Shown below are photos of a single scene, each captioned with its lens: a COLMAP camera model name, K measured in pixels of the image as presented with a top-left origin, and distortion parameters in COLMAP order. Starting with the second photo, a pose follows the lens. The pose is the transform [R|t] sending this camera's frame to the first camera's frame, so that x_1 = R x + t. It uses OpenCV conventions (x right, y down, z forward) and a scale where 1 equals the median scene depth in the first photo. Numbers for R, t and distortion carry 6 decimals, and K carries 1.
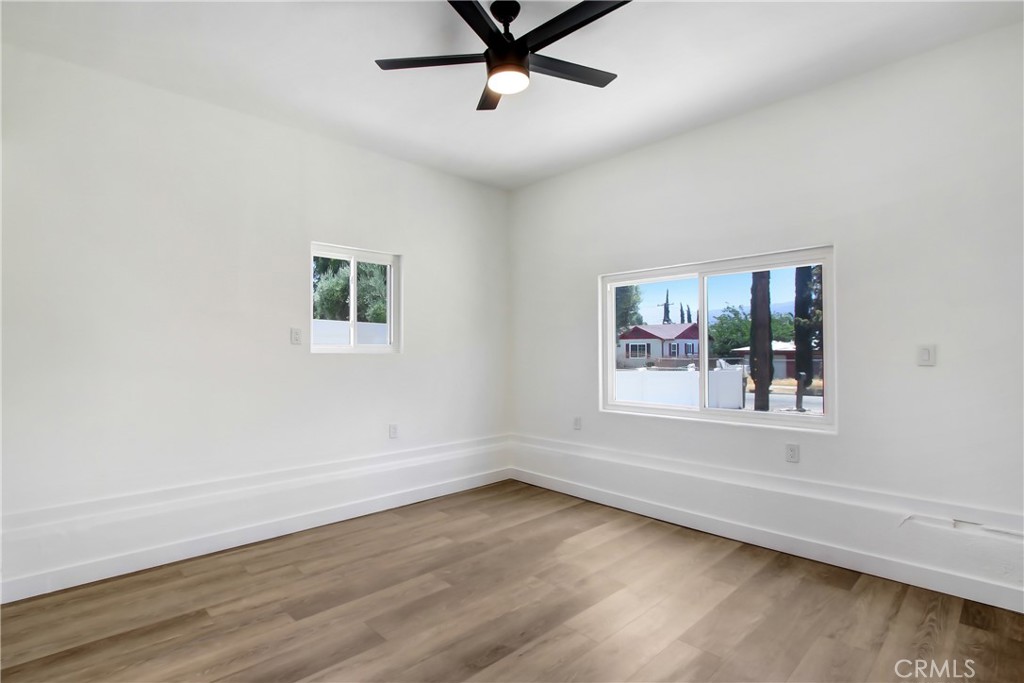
lens RADIAL K [[500.0, 0, 511.1], [0, 500.0, 352.8], [0, 0, 1]] dist [-0.000049, -0.000042]
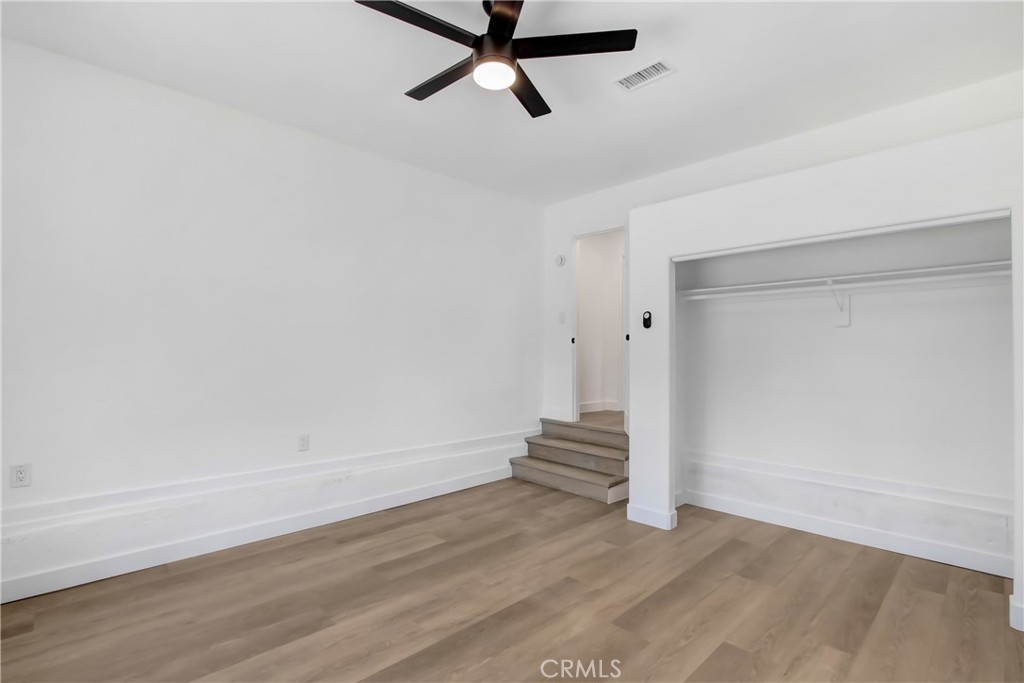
lens RADIAL K [[484.8, 0, 512.0], [0, 484.8, 341.5], [0, 0, 1]] dist [0.000482, 0.000018]
pose [[-0.999997, 0.001103, 0.002153, -0.039972], [0.001072, 0.999899, -0.014187, -0.009959], [-0.002168, -0.014184, -0.999897, 1.982144]]
